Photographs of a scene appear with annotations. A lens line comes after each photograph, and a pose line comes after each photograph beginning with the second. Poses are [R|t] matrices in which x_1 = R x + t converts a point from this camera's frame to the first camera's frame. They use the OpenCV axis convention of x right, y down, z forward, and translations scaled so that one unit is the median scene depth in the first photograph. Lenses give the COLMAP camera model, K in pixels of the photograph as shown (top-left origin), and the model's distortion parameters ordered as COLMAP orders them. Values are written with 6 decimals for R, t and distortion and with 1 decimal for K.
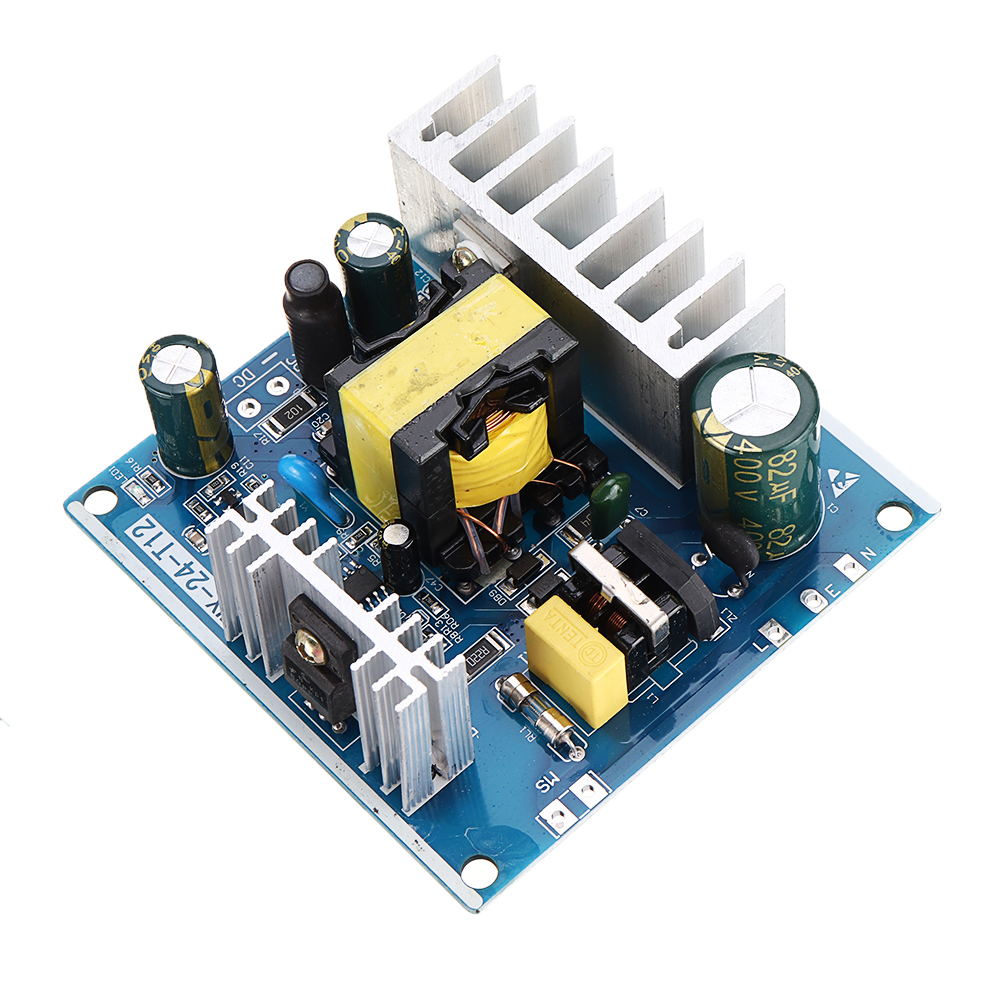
lens RADIAL K [[3214.0, 0, 500.0], [0, 3214.0, 500.0], [0, 0, 1]] dist [0.043108, 0.697633]
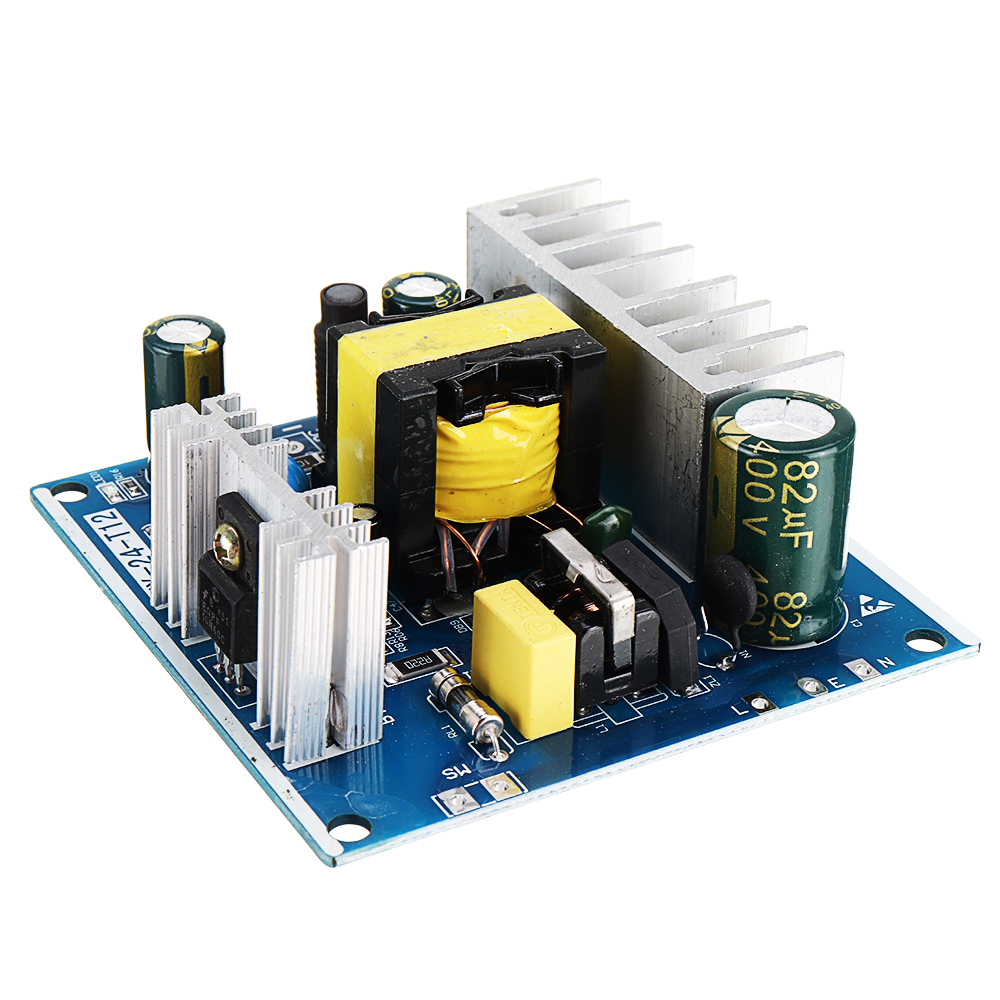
lens RADIAL K [[2944.1, 0, 447.0], [0, 2944.1, 500.8], [0, 0, 1]] dist [0.022985, 0.187550]
pose [[0.968620, 0.187172, -0.163527, 0.124408], [-0.240248, 0.873671, -0.423060, 0.350306], [0.063684, 0.449072, 0.891223, 0.272913]]
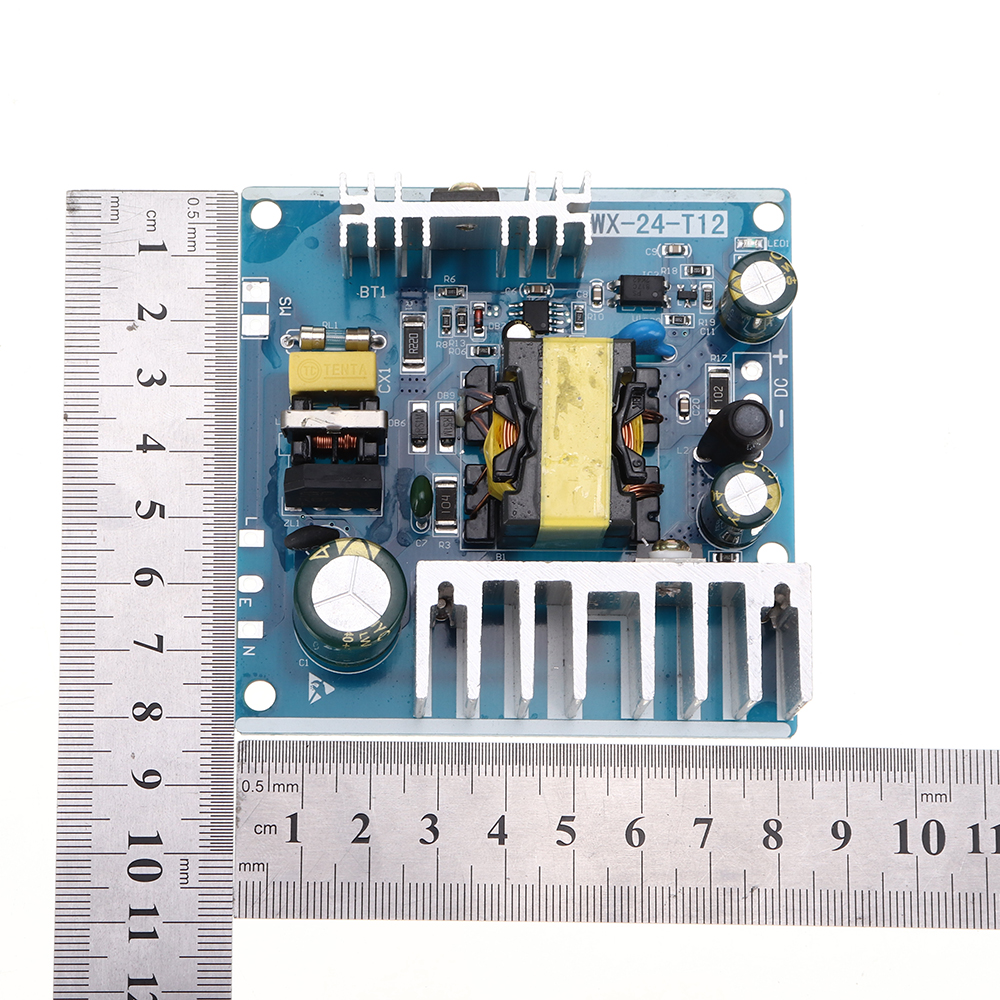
lens RADIAL K [[3614.0, 0, 357.4], [0, 3614.0, 498.7], [0, 0, 1]] dist [0.003523, 1.227038]
pose [[-0.675277, 0.736245, -0.044100, 0.107772], [-0.592610, -0.505997, 0.626723, -0.801922], [0.439107, 0.449346, 0.777994, -0.006872]]
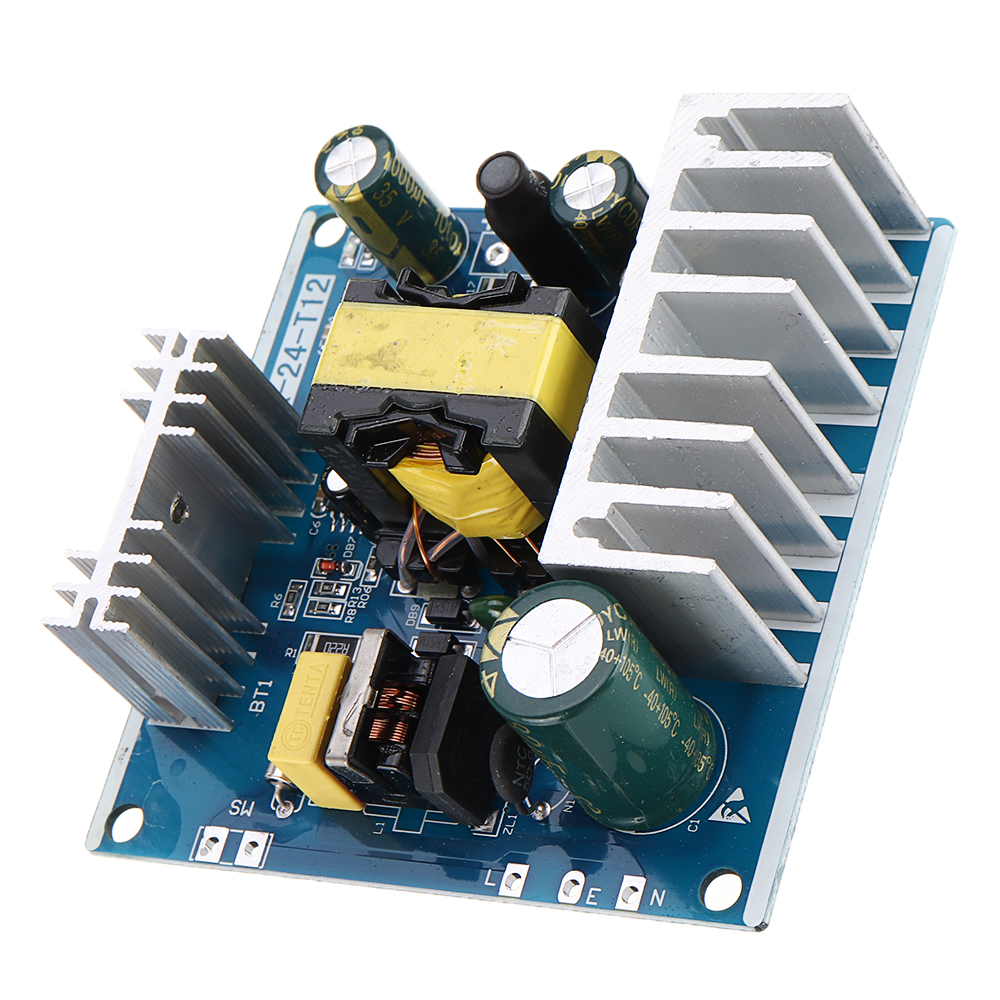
lens RADIAL K [[3927.3, 0, 527.8], [0, 3927.3, 498.2], [0, 0, 1]] dist [0.128536, 2.778493]
pose [[0.487036, 0.661750, -0.569985, 0.591037], [-0.463041, 0.748993, 0.473923, -0.503467], [0.740533, 0.033109, 0.671204, 0.342547]]
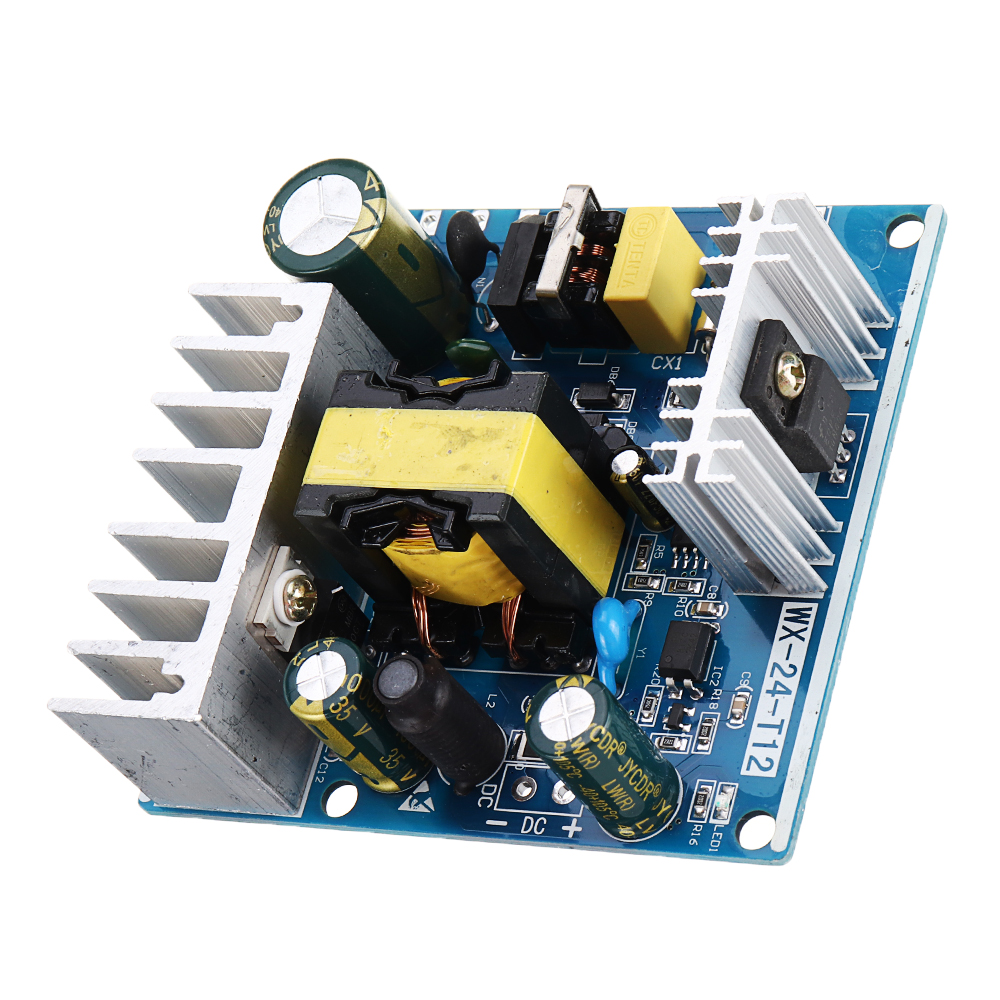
lens RADIAL K [[3651.7, 0, 562.8], [0, 3651.7, 499.5], [0, 0, 1]] dist [0.195852, -0.361466]
pose [[-0.461695, -0.572988, 0.677143, -0.707378], [0.885338, -0.250413, 0.391752, -0.398528], [-0.054904, 0.780370, 0.622903, 0.393032]]
